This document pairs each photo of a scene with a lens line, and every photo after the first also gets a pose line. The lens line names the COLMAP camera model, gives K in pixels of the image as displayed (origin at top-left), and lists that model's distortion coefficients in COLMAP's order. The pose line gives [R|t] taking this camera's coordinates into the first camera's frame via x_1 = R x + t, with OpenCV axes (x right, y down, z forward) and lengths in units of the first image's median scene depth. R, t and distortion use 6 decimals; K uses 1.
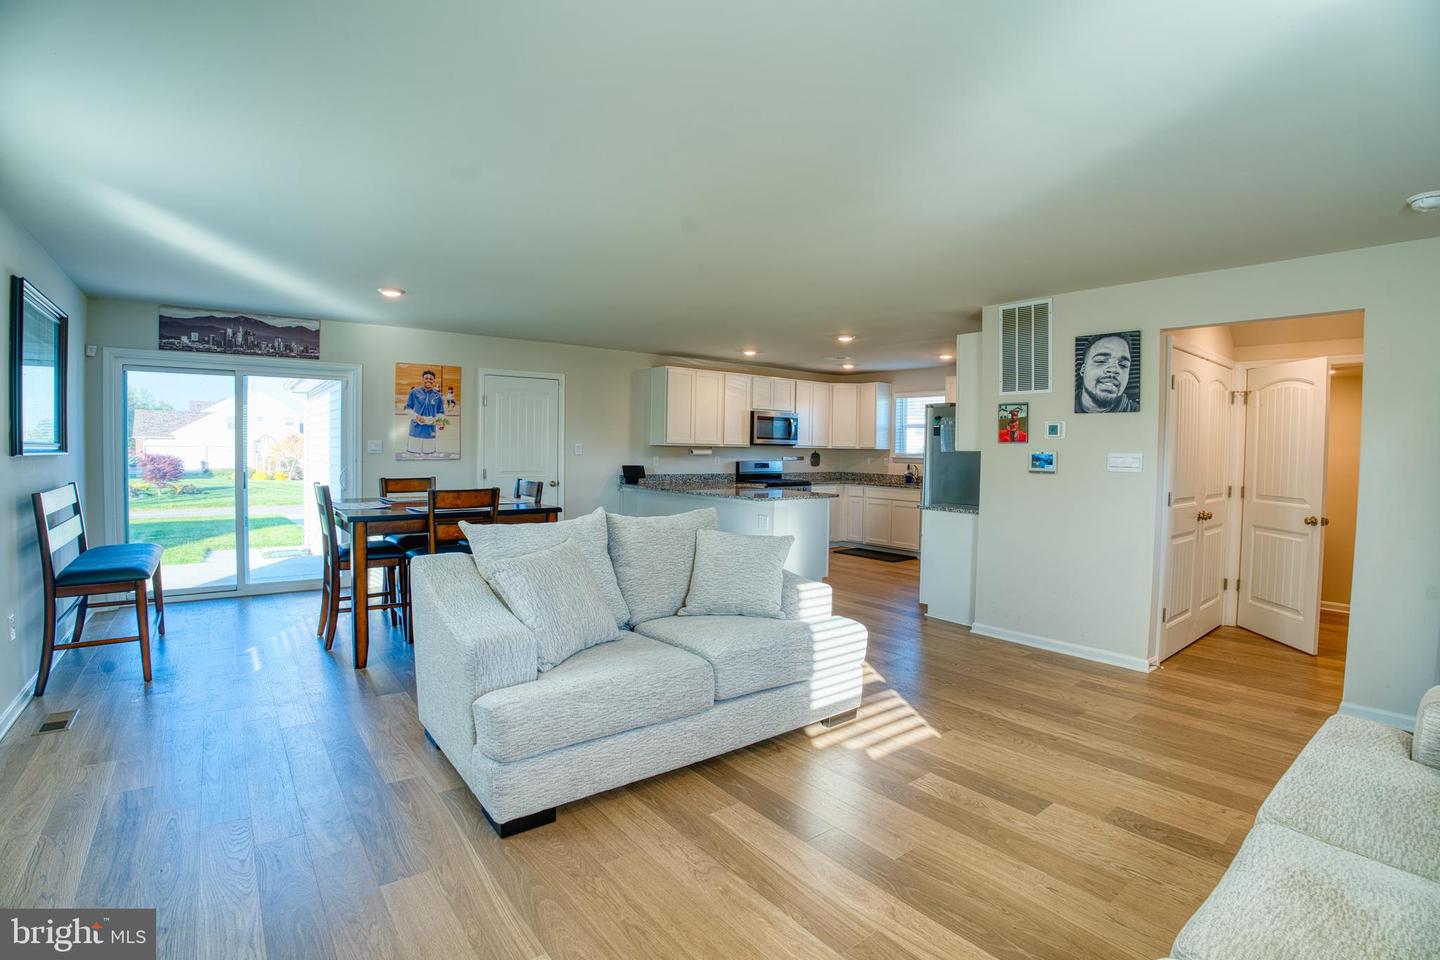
lens RADIAL K [[662.4, 0, 720.0], [0, 662.4, 480.0], [0, 0, 1]] dist [-0.085265, 0.000663]
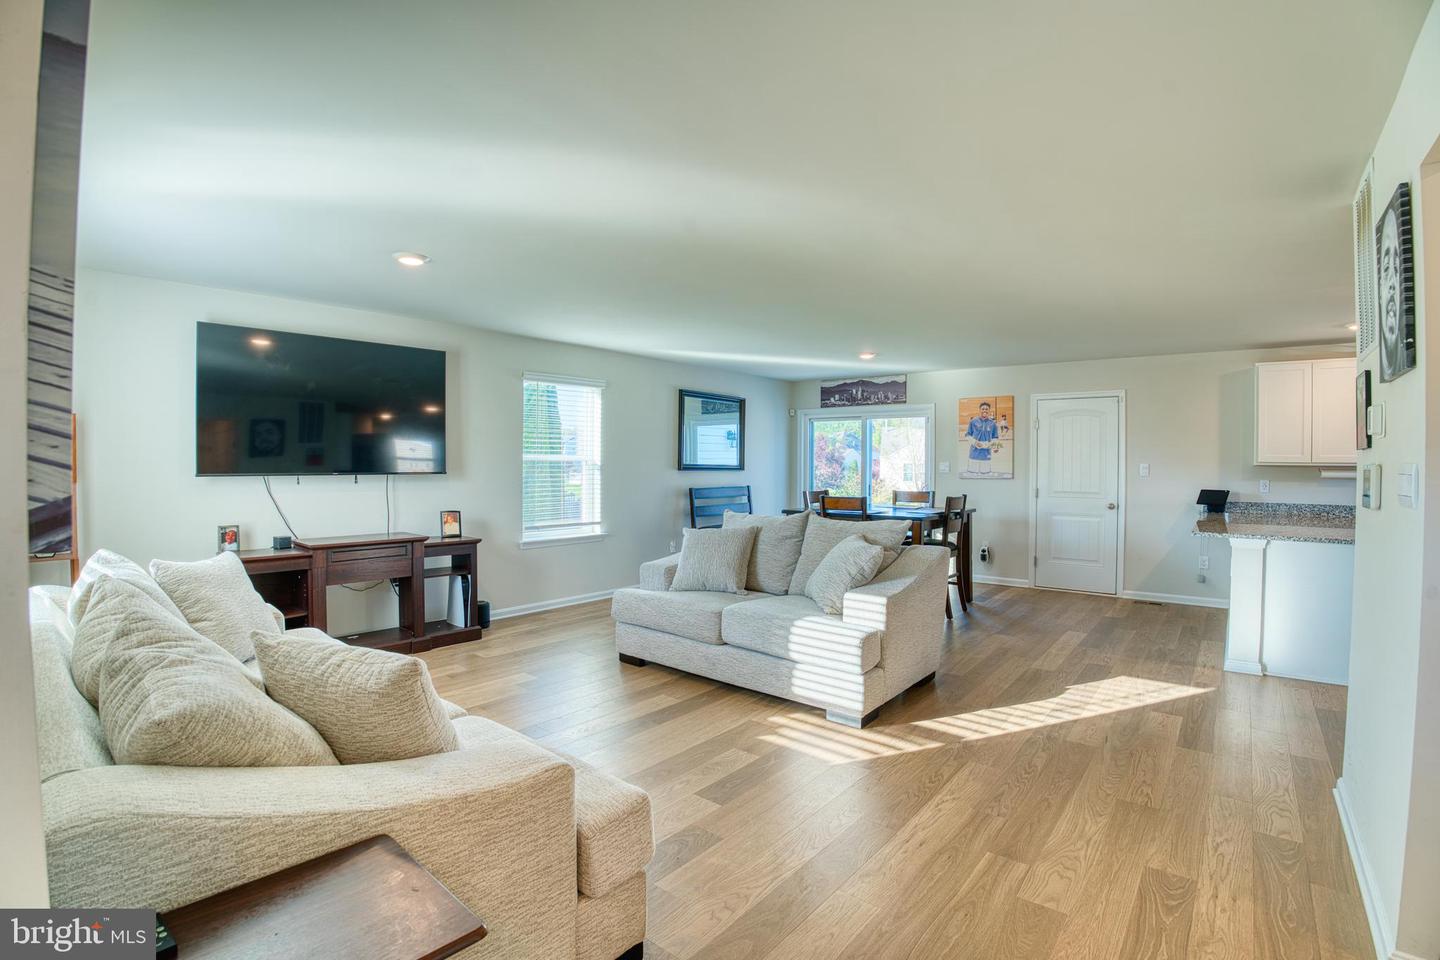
lens RADIAL K [[662.4, 0, 720.0], [0, 662.4, 480.0], [0, 0, 1]] dist [-0.085265, 0.000663]
pose [[0.222216, 0.009868, -0.974947, 0.717526], [-0.049150, 0.998791, -0.001093, -0.005272], [0.973758, 0.048161, 0.222433, 0.345464]]
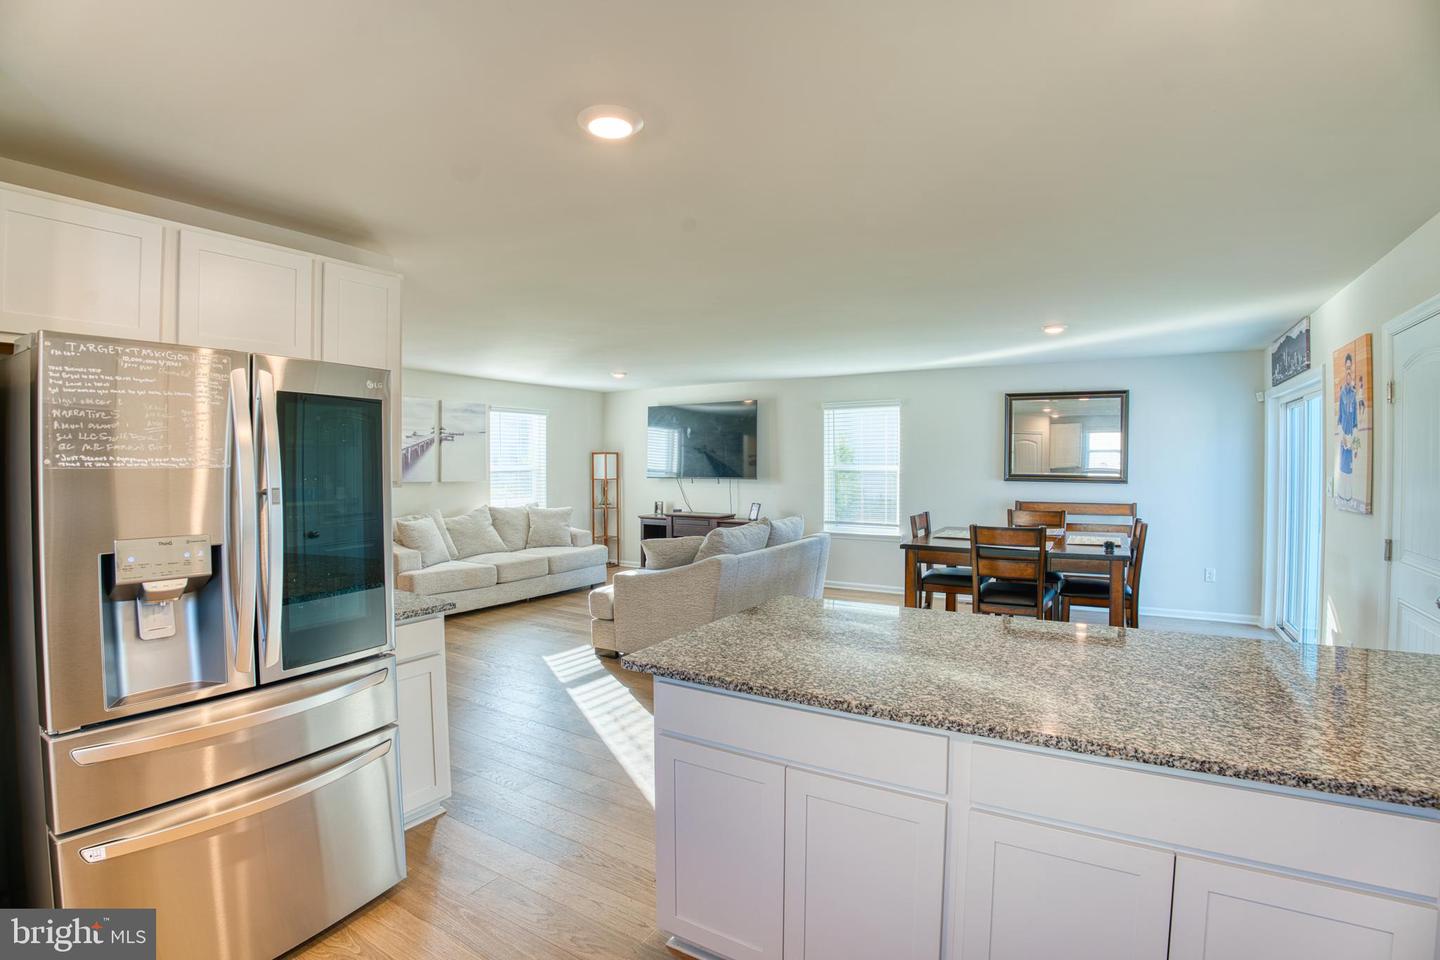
lens RADIAL K [[662.4, 0, 720.0], [0, 662.4, 480.0], [0, 0, 1]] dist [-0.085265, 0.000663]
pose [[-0.938082, -0.007178, -0.346339, 0.282330], [-0.032899, 0.997112, 0.068443, -0.095634], [0.344848, 0.075599, -0.935609, 1.587440]]
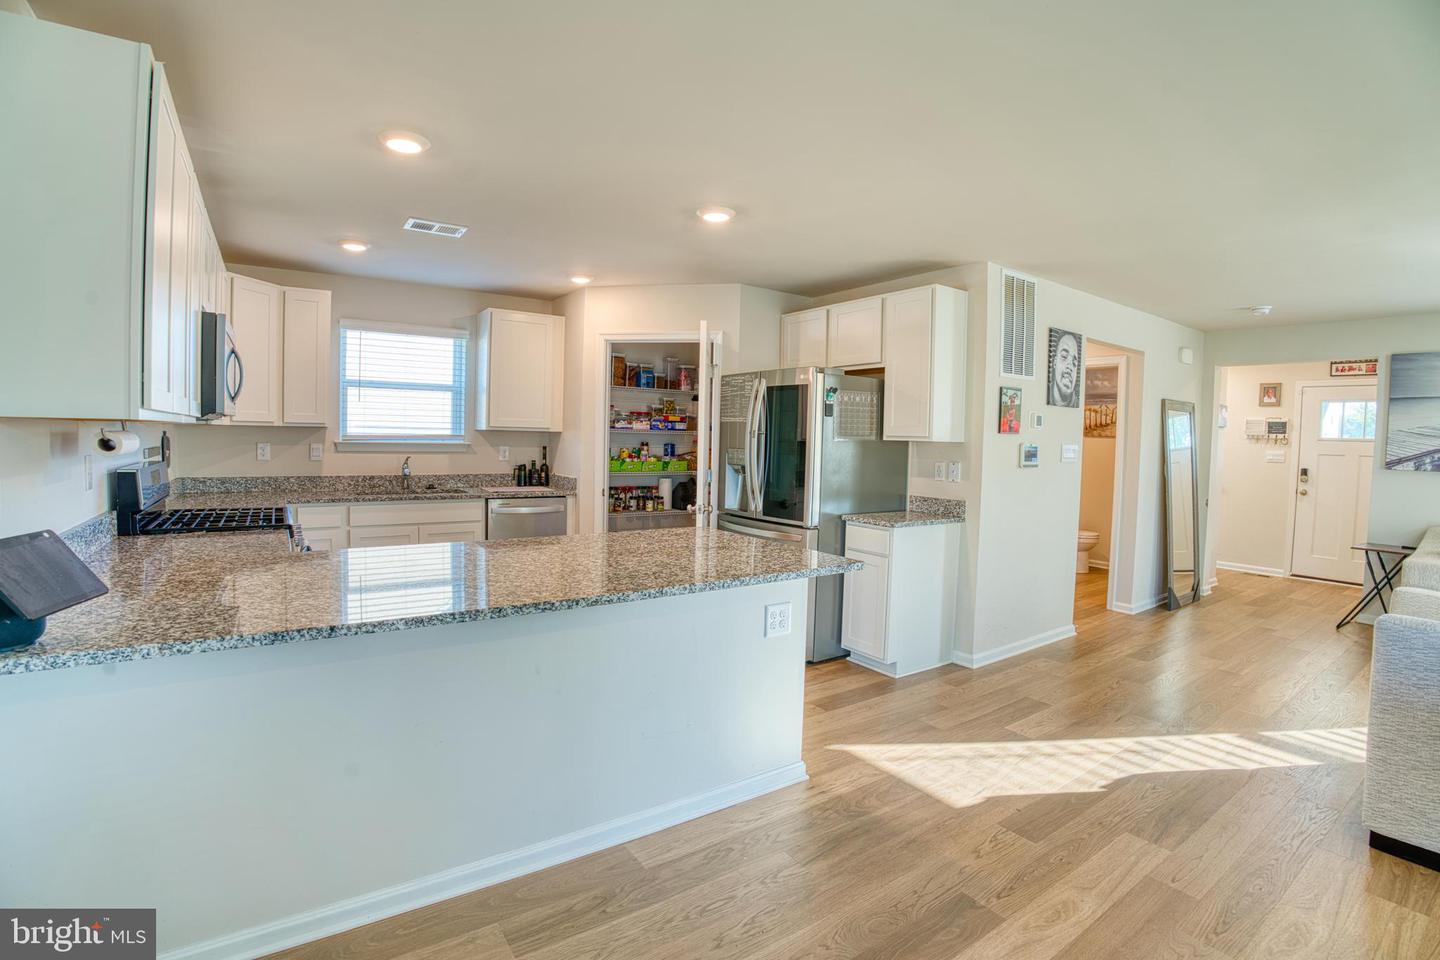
lens RADIAL K [[662.4, 0, 720.0], [0, 662.4, 480.0], [0, 0, 1]] dist [-0.085265, 0.000663]
pose [[0.069750, -0.076936, 0.994593, -0.396519], [0.026034, 0.996822, 0.075283, -0.063313], [-0.997225, 0.020643, 0.071531, 1.186649]]
